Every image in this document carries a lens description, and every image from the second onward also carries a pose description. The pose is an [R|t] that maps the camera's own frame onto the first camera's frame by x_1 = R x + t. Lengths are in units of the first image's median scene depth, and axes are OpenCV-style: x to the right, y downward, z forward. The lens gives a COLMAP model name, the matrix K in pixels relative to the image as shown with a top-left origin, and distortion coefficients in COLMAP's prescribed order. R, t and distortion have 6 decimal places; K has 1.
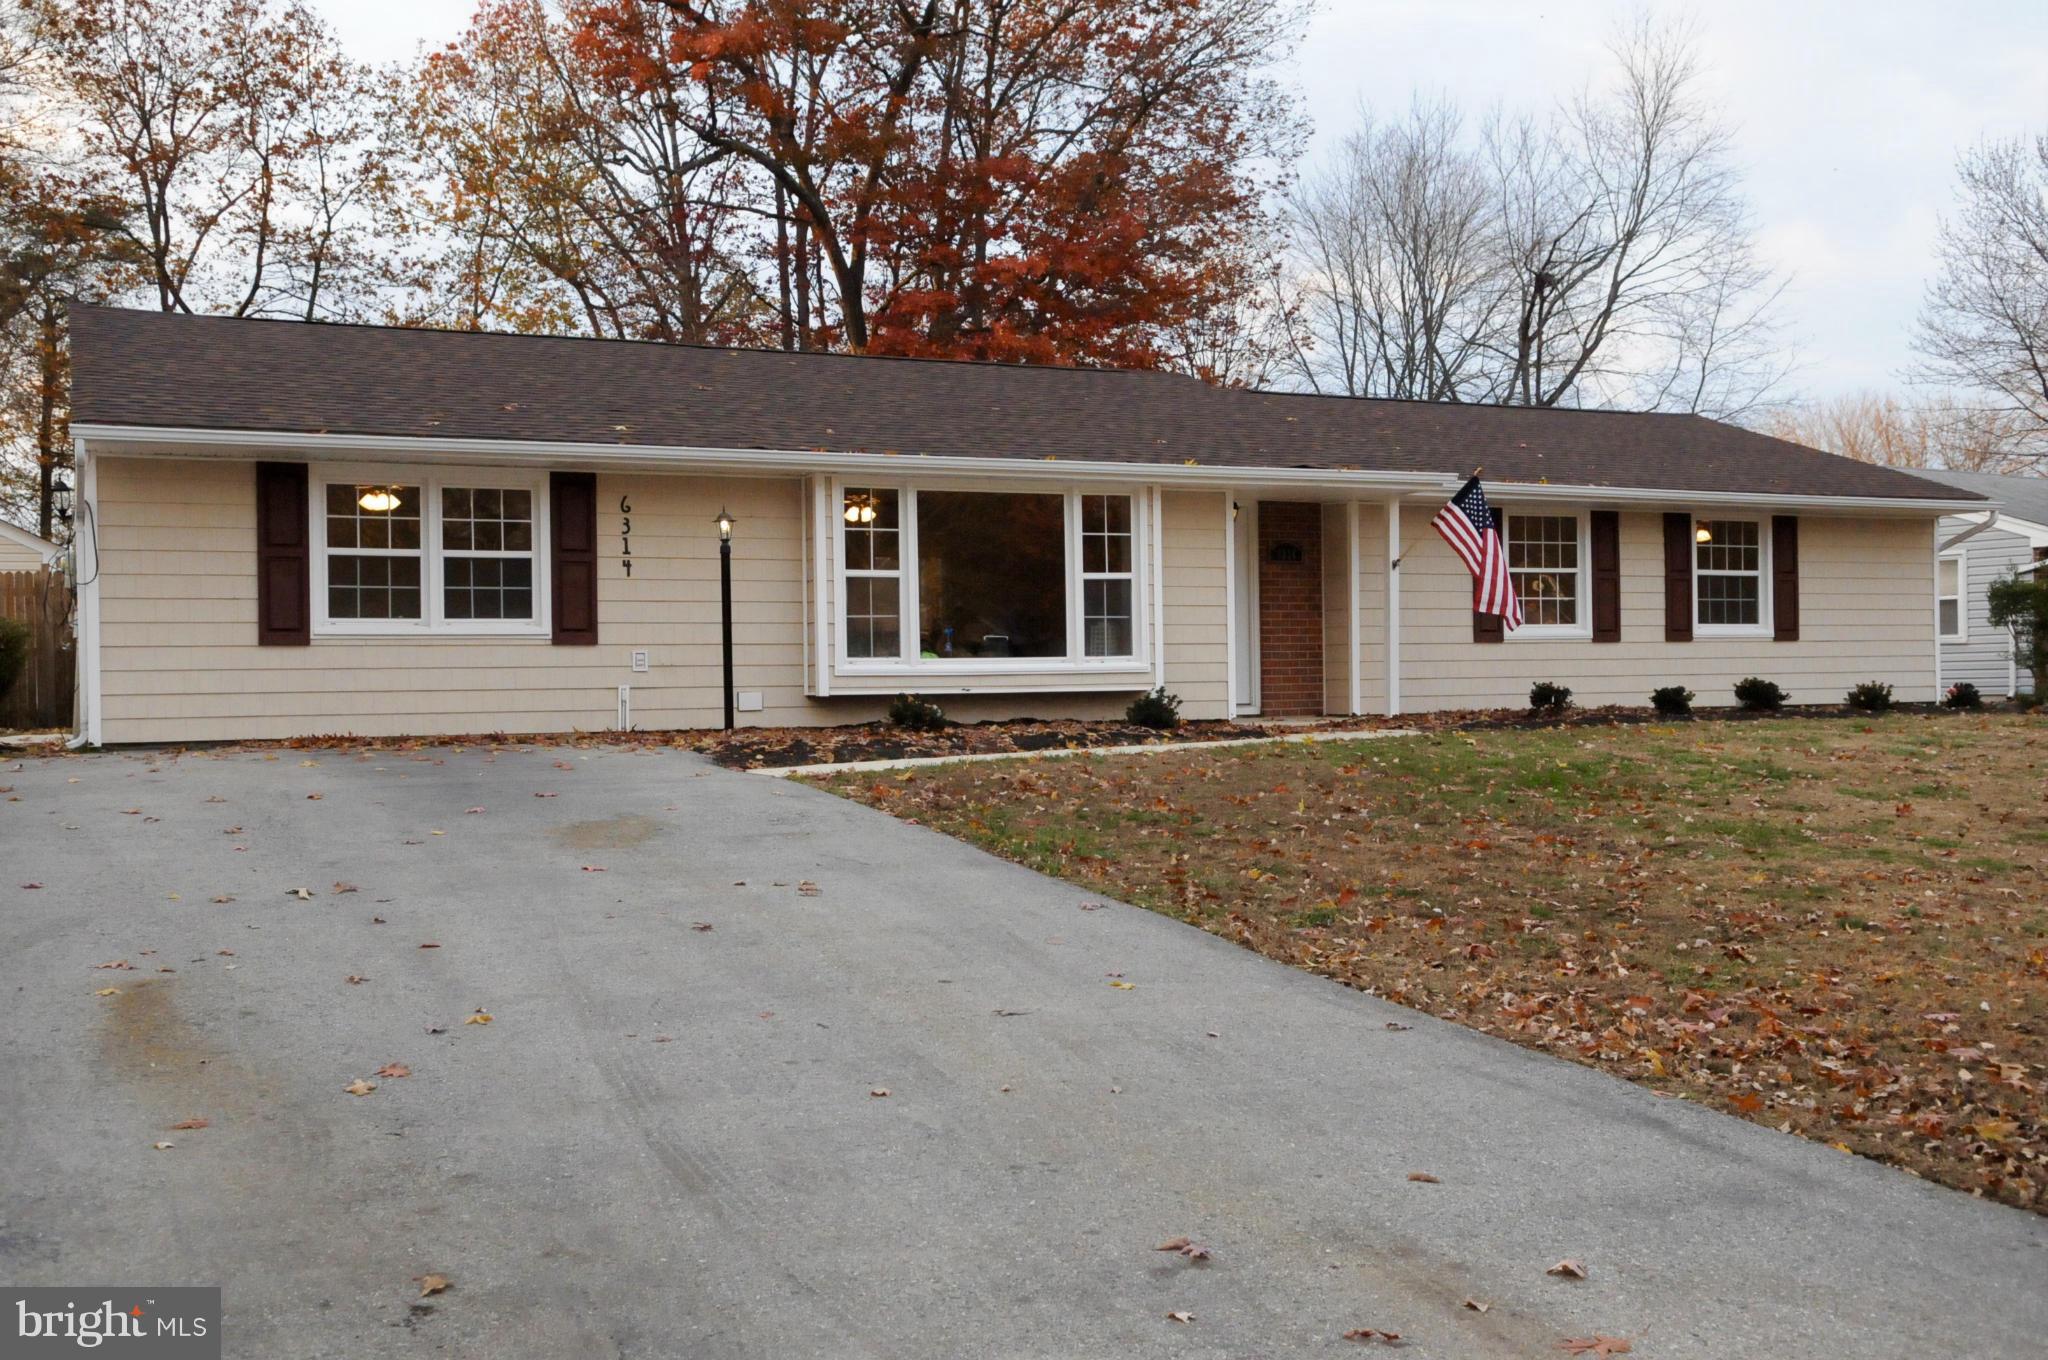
lens RADIAL K [[1511.0, 0, 1024.0], [0, 1511.0, 680.0], [0, 0, 1]] dist [0.049918, -0.001672]
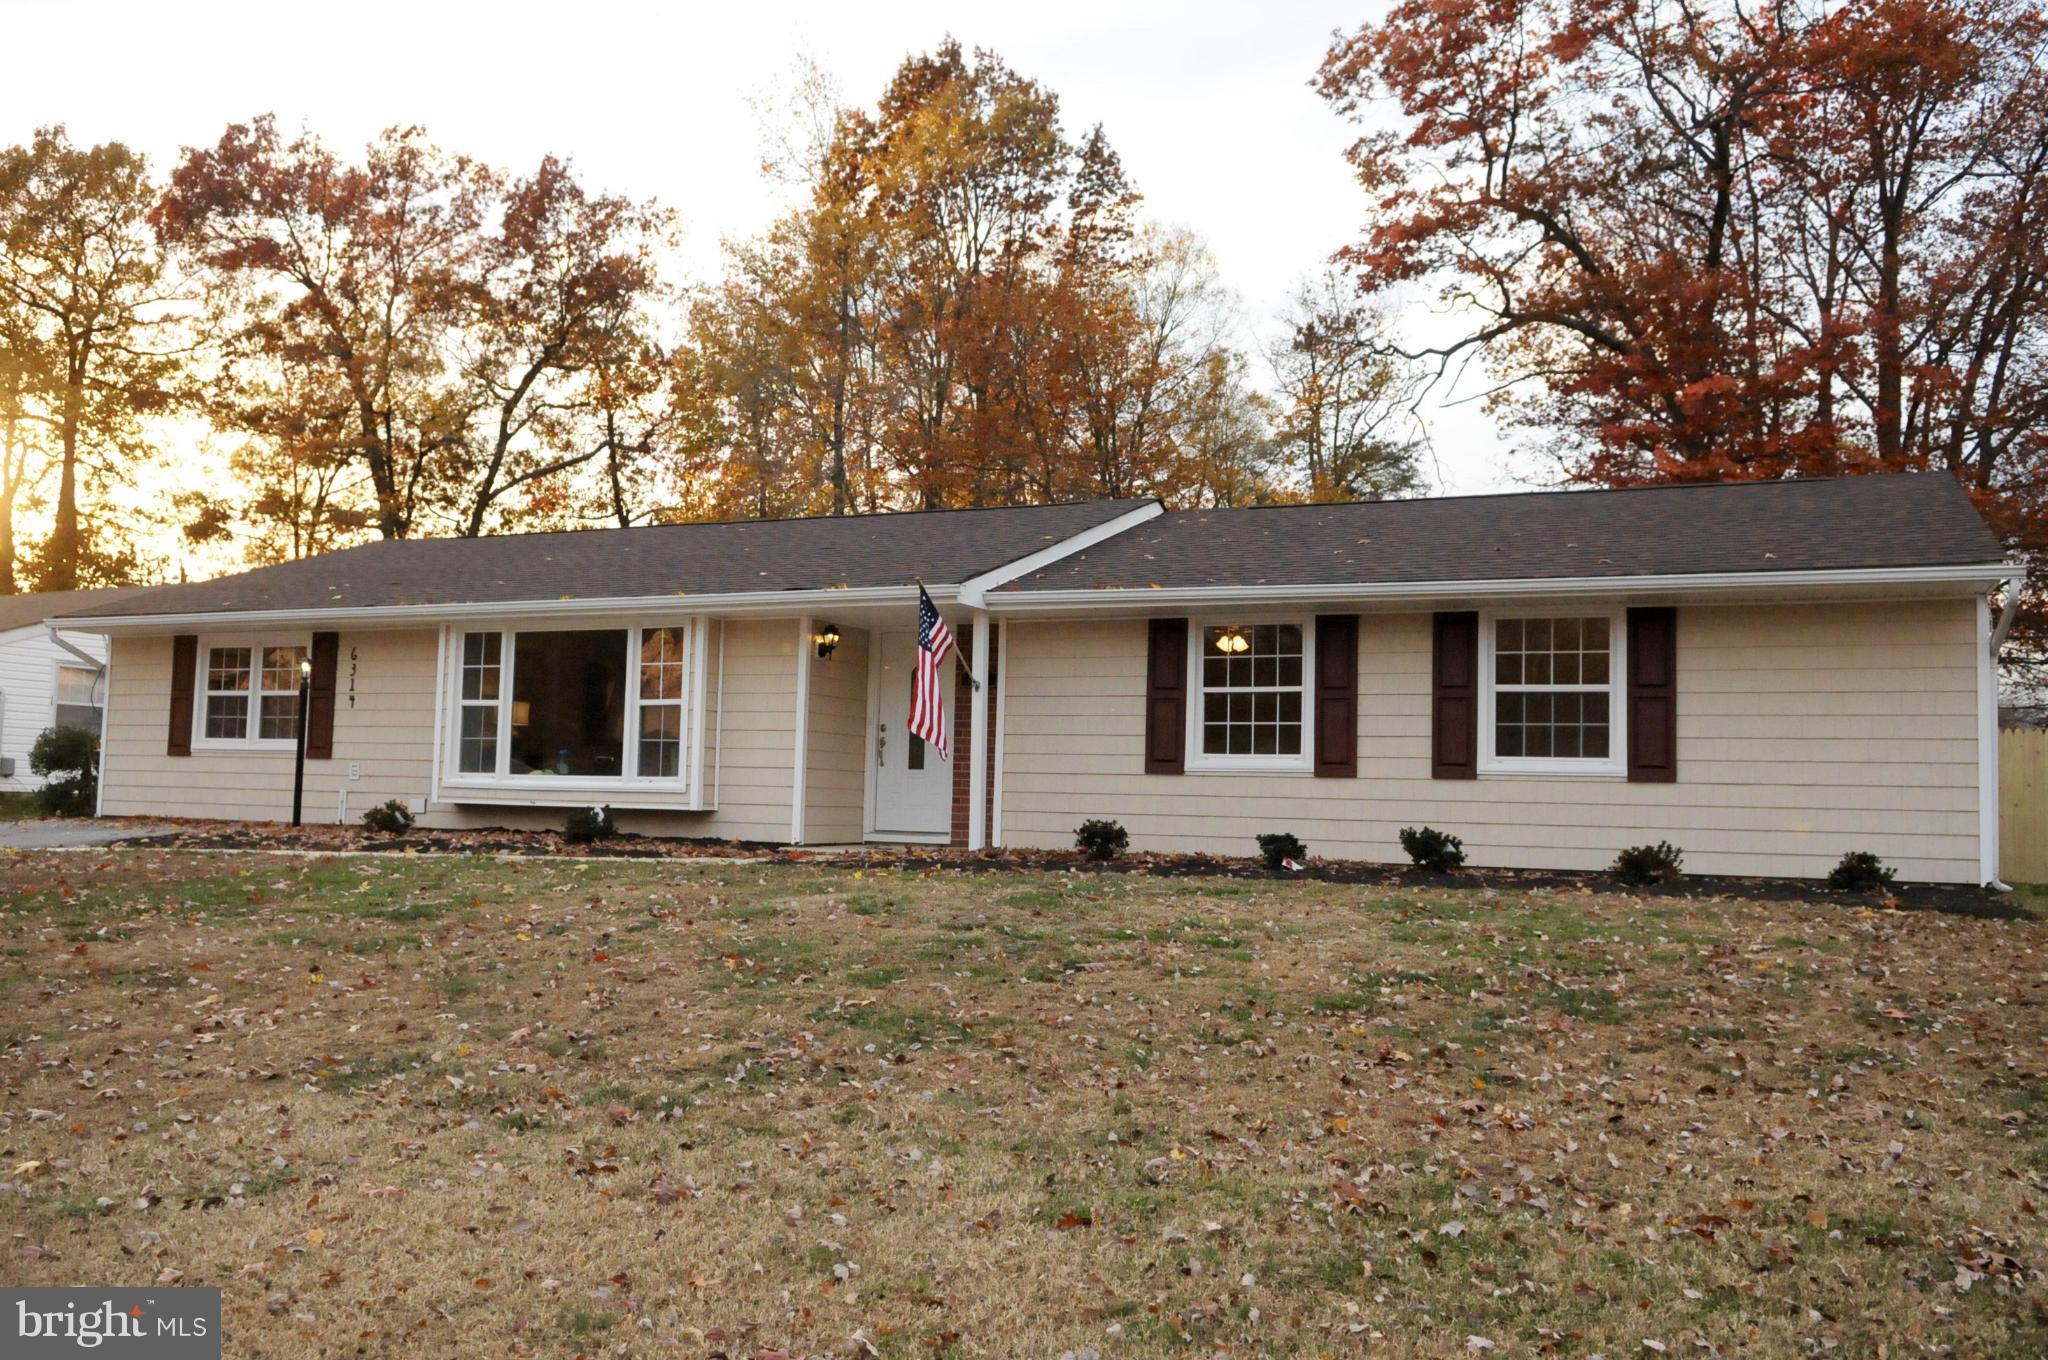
lens RADIAL K [[1523.2, 0, 1029.1], [0, 1523.2, 695.8], [0, 0, 1]] dist [-0.019767, -0.041317]
pose [[0.750293, -0.016992, -0.660887, 0.824541], [-0.036034, 0.997132, -0.066546, -0.009137], [0.660122, 0.073744, 0.747529, 0.310376]]
